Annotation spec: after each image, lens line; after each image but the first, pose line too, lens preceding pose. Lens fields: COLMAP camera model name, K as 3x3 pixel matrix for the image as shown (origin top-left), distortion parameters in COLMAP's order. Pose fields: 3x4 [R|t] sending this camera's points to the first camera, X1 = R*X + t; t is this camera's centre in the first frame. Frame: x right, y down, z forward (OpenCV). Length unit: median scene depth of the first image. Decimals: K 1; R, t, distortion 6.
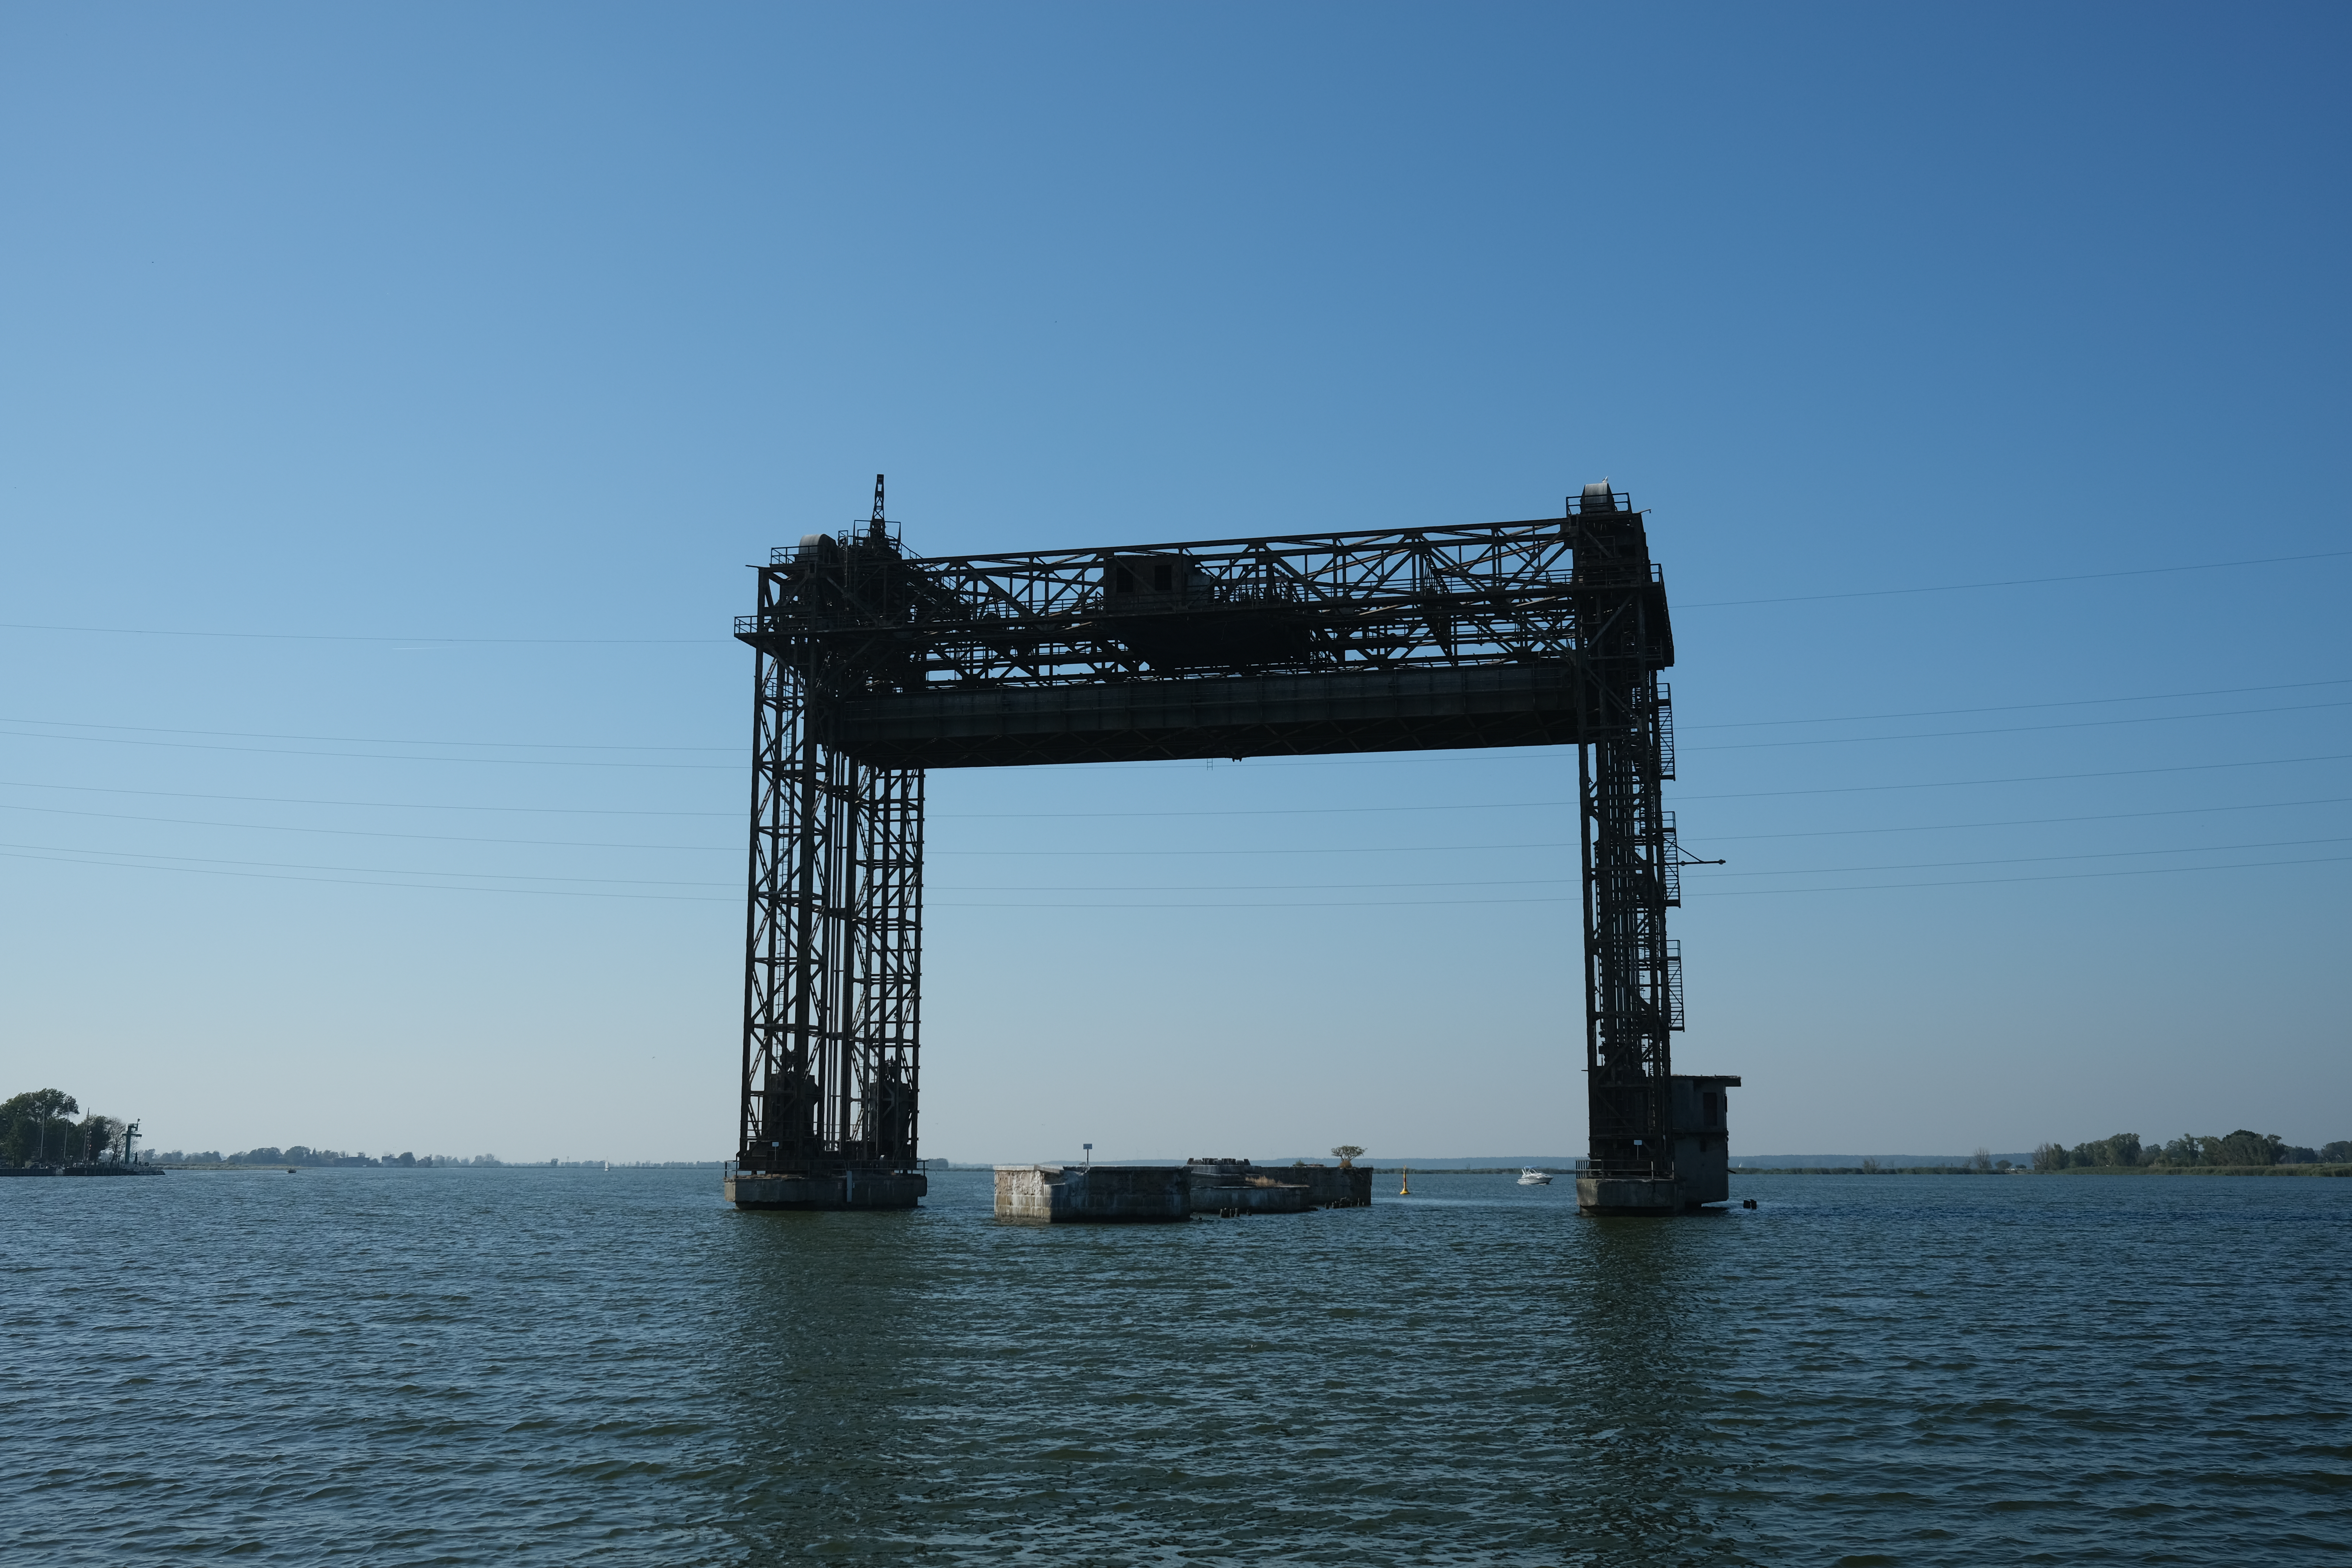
lens RADIAL K [[2367.6, 0, 1271.4], [0, 2367.6, 782.4], [0, 0, 1]] dist [-0.031569, 0.000000]
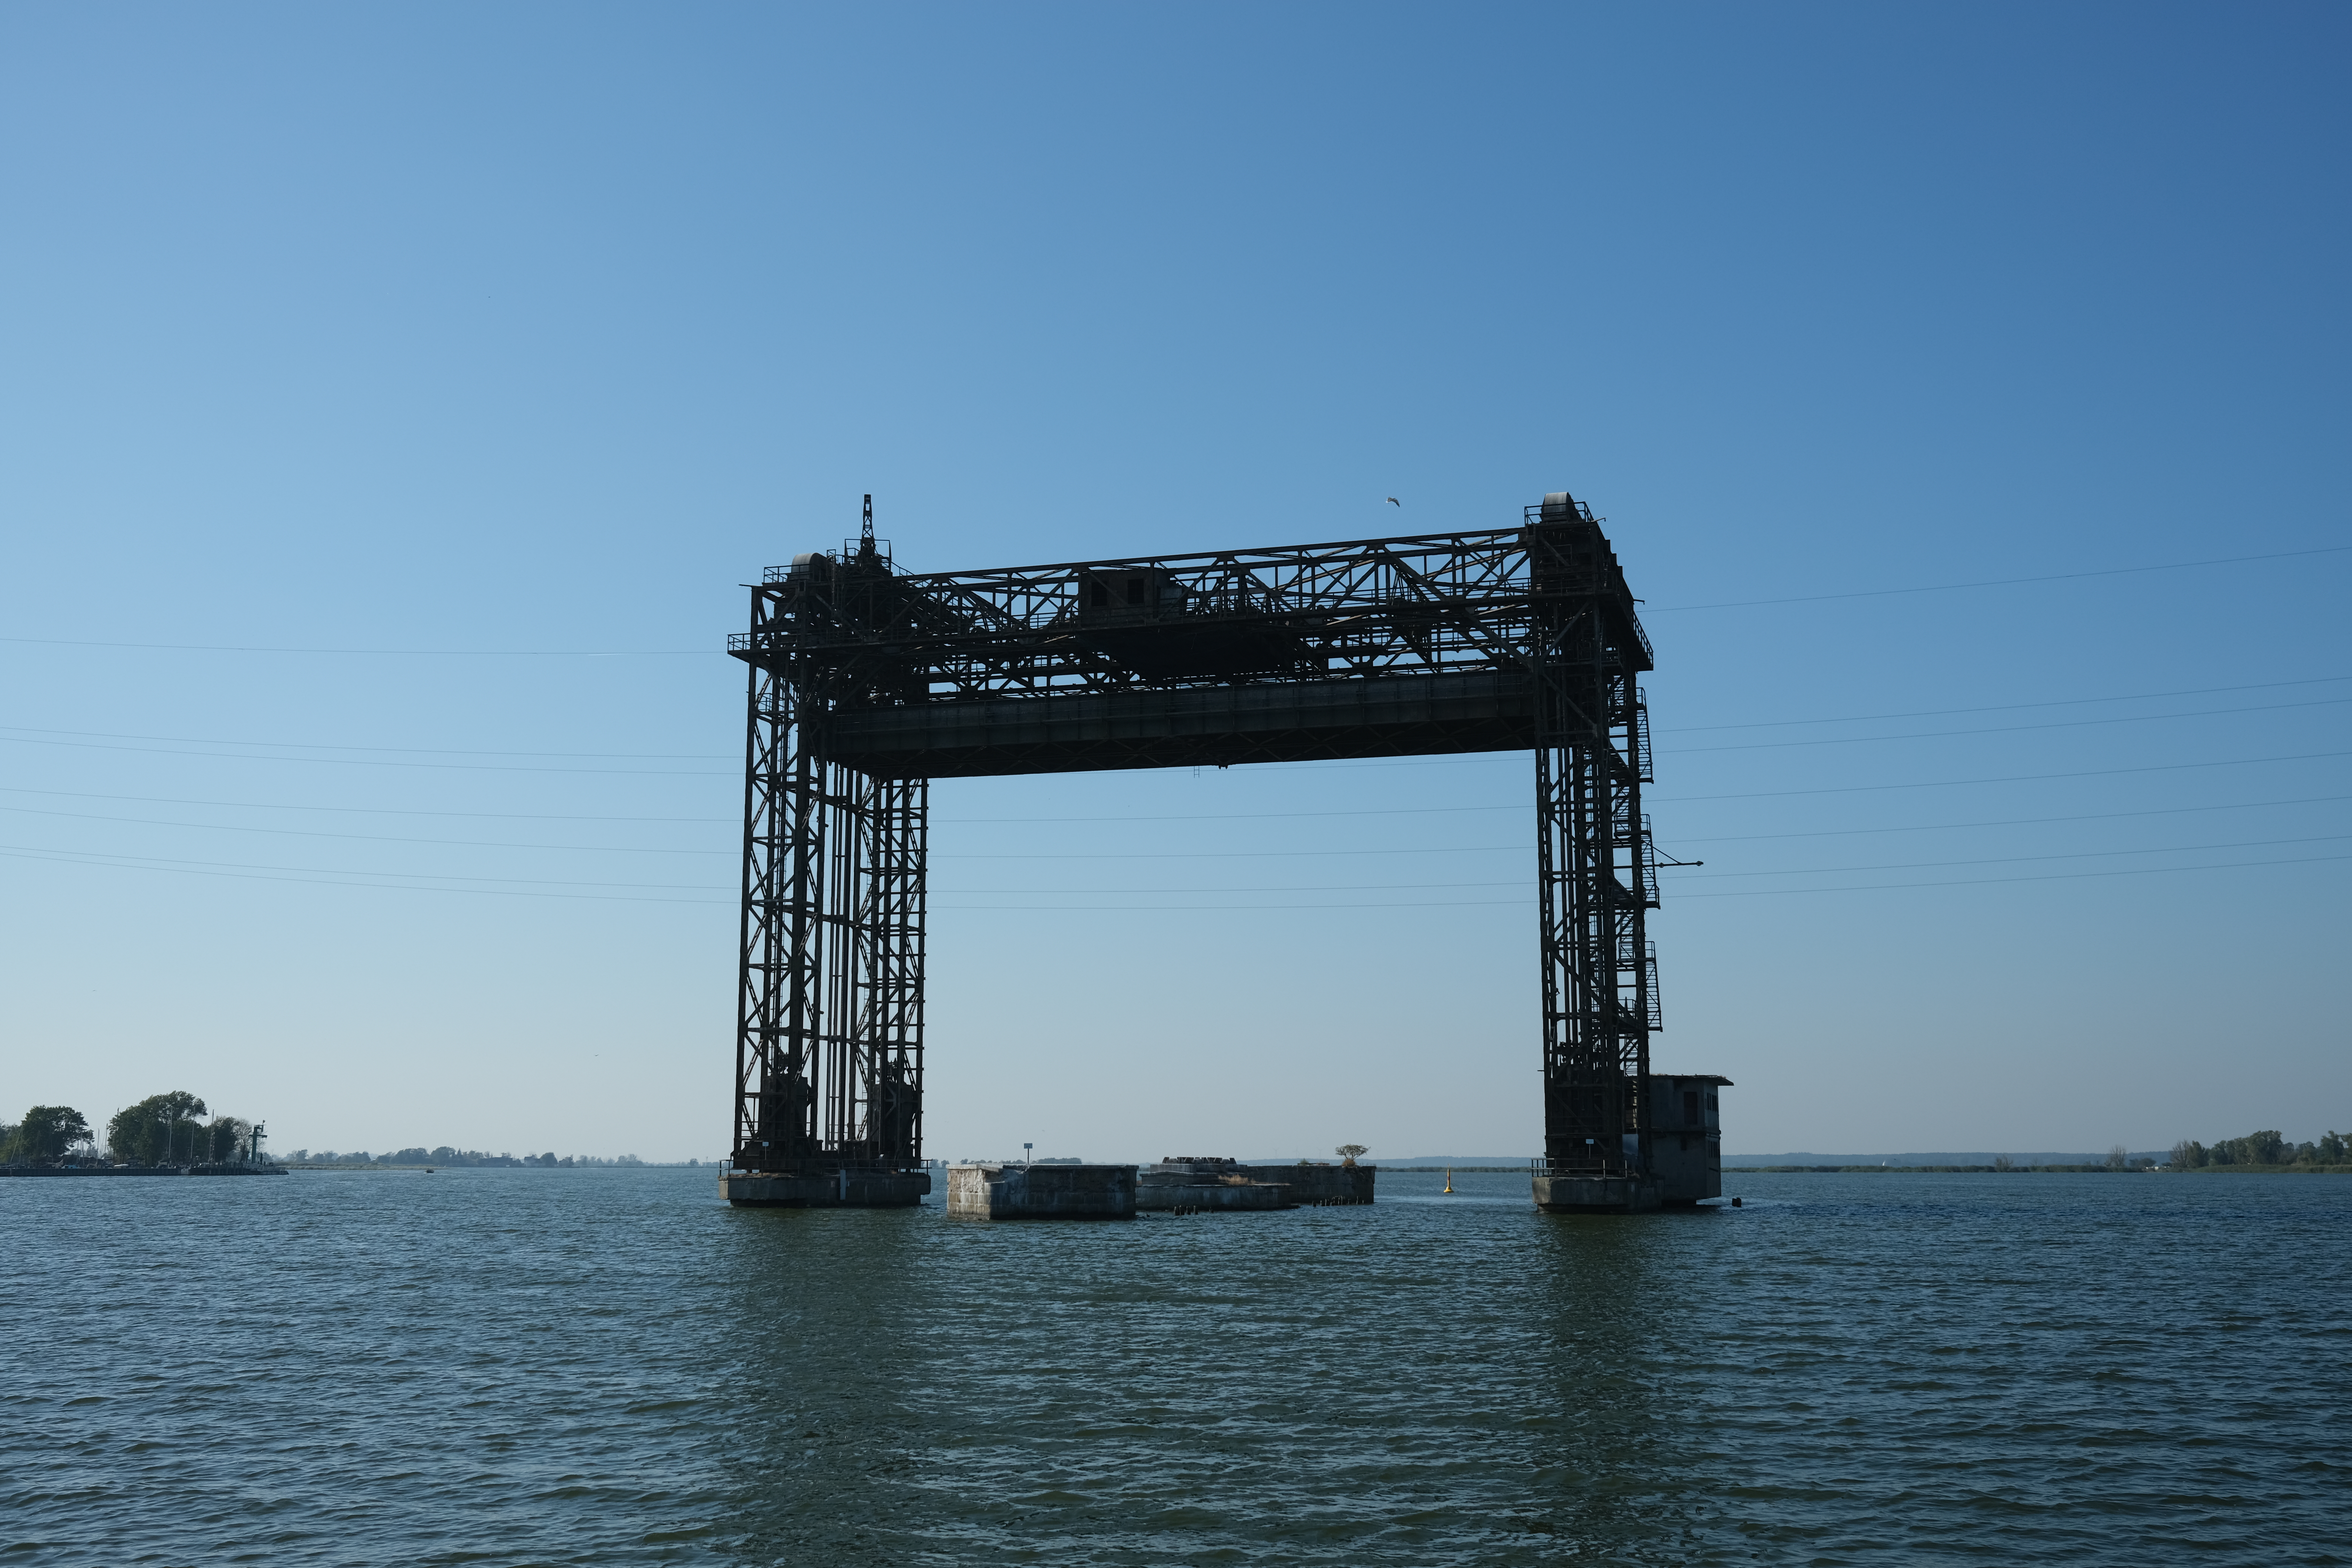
lens RADIAL K [[2367.6, 0, 1294.1], [0, 2367.6, 784.1], [0, 0, 1]] dist [-0.031569, 0.000000]
pose [[0.998518, -0.009369, -0.053610, 0.073271], [0.009430, 0.999955, 0.000883, -0.002951], [0.053599, -0.001387, 0.998562, -0.019334]]
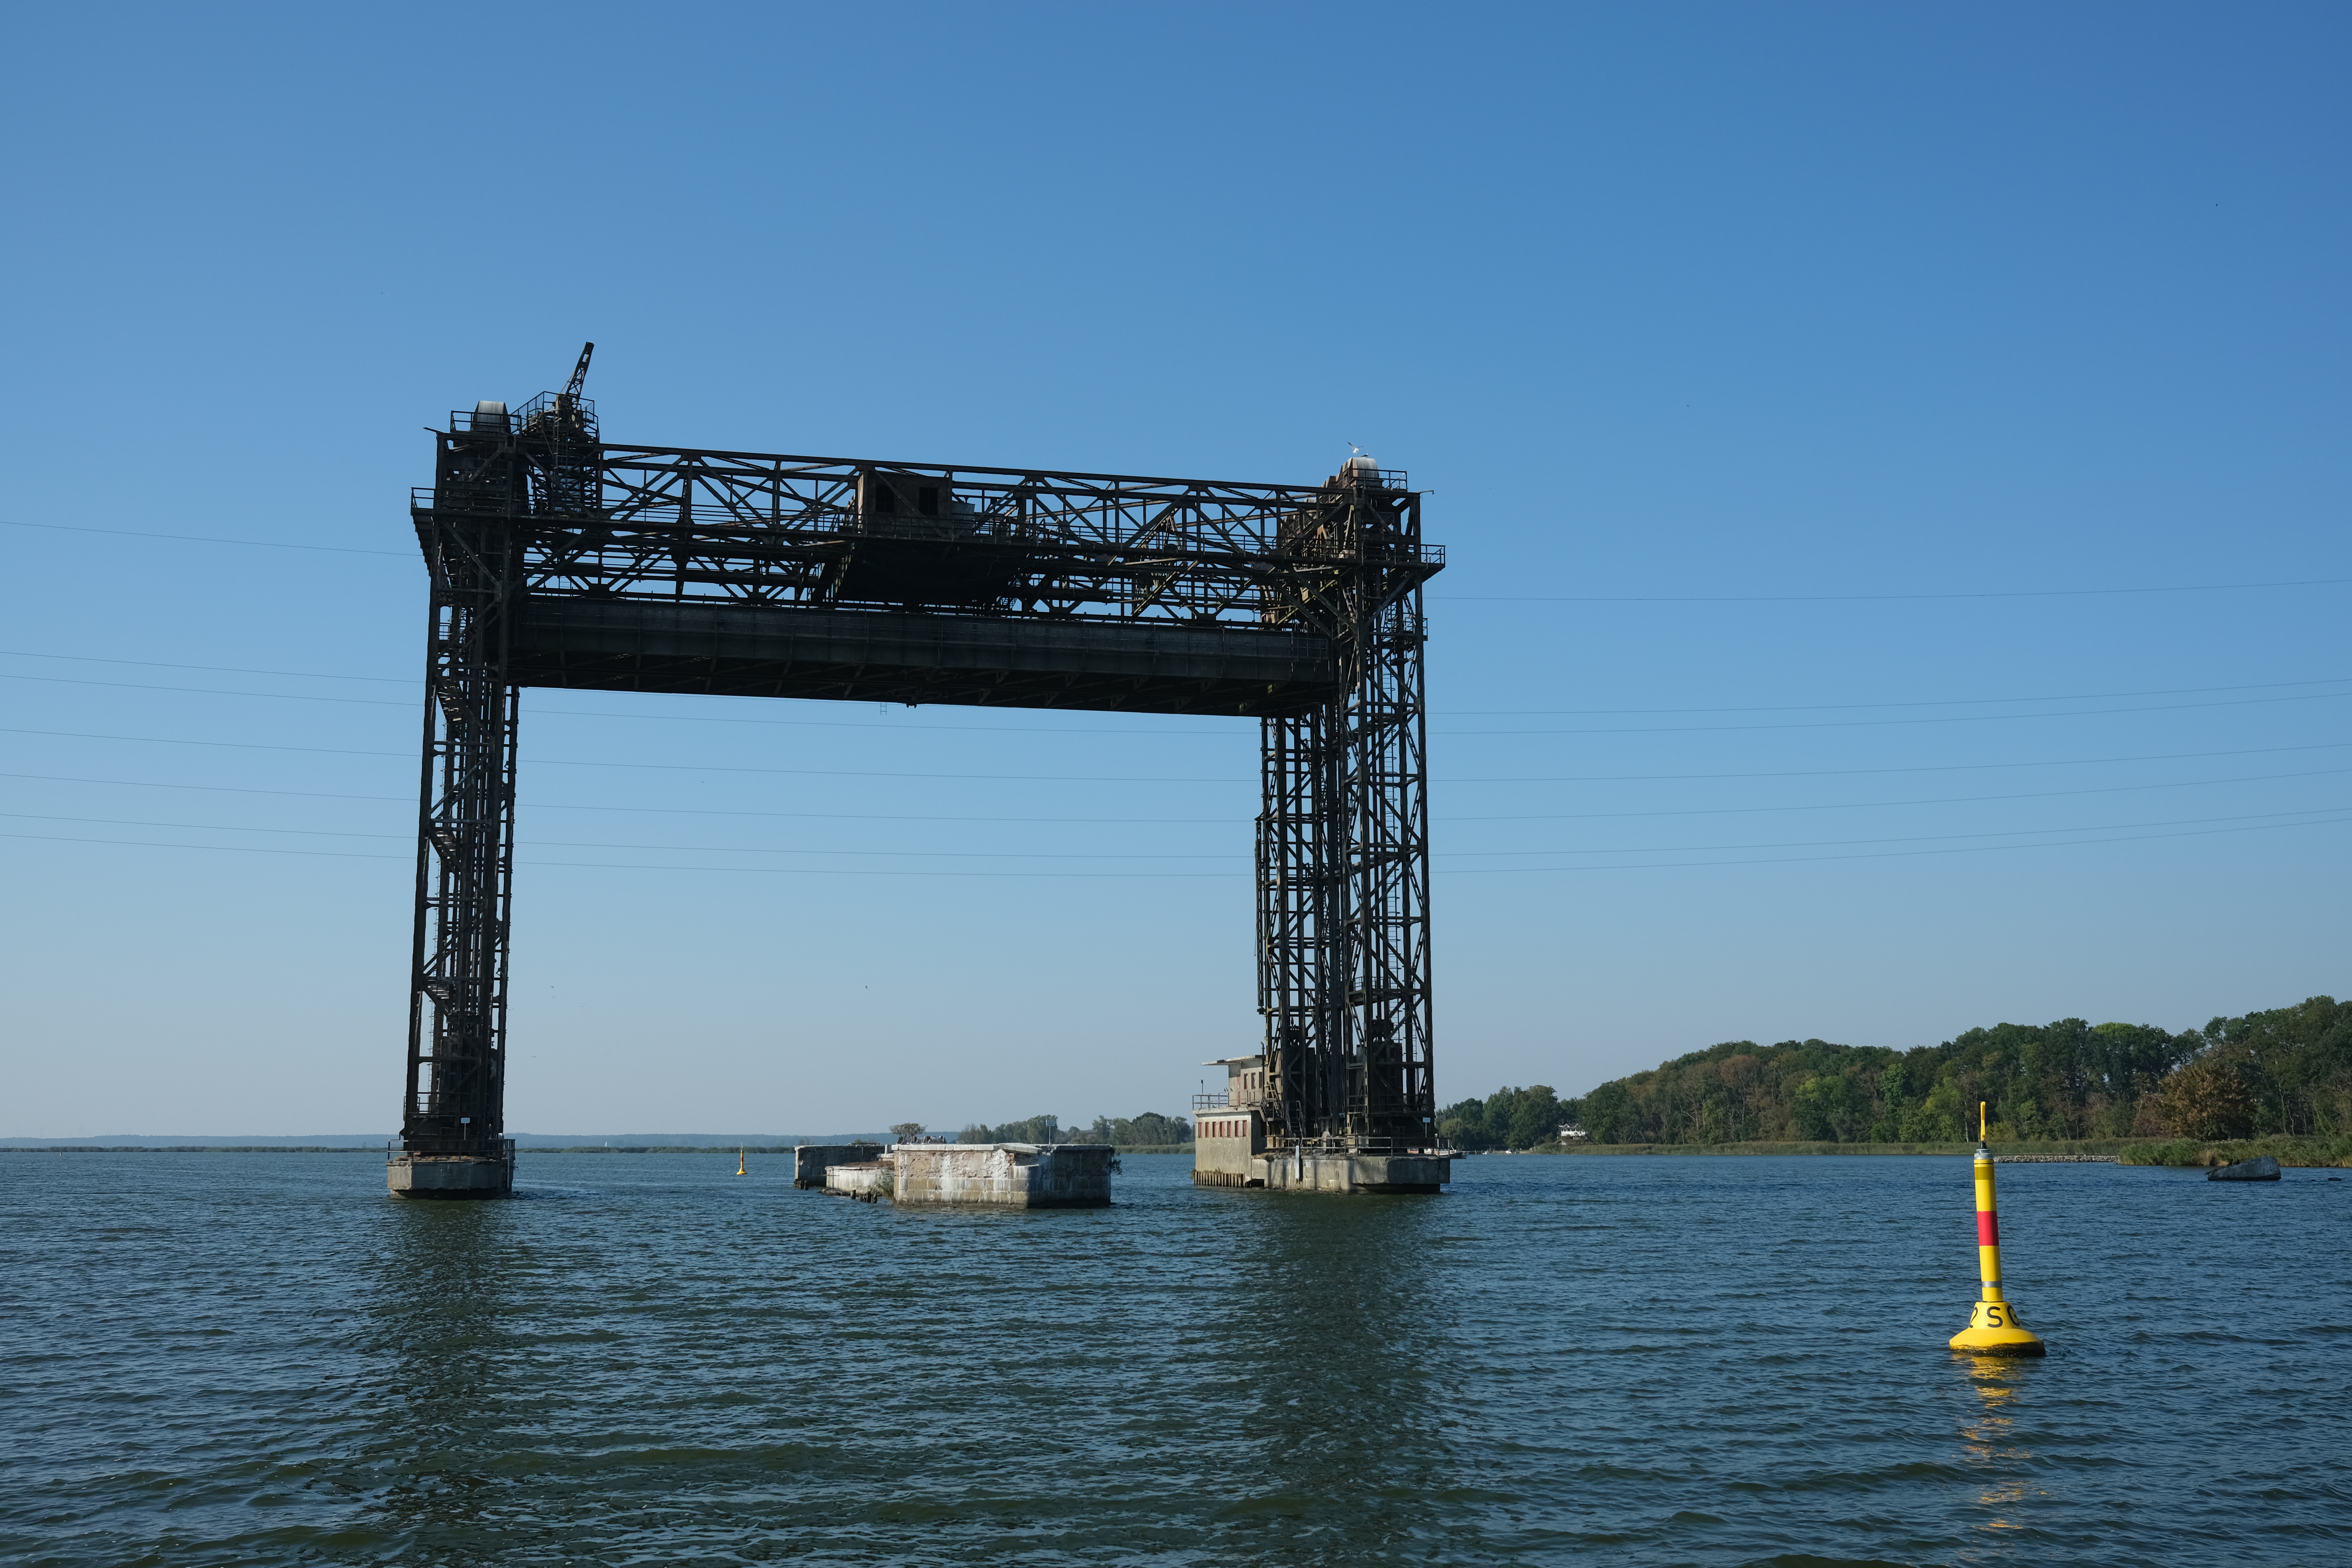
lens RADIAL K [[2367.6, 0, 1190.7], [0, 2367.6, 791.6], [0, 0, 1]] dist [-0.031569, 0.000000]
pose [[0.897663, 0.062587, 0.436215, -0.328759], [-0.068006, 0.997680, -0.003199, 0.020182], [-0.435403, -0.026793, 0.899837, 0.126308]]
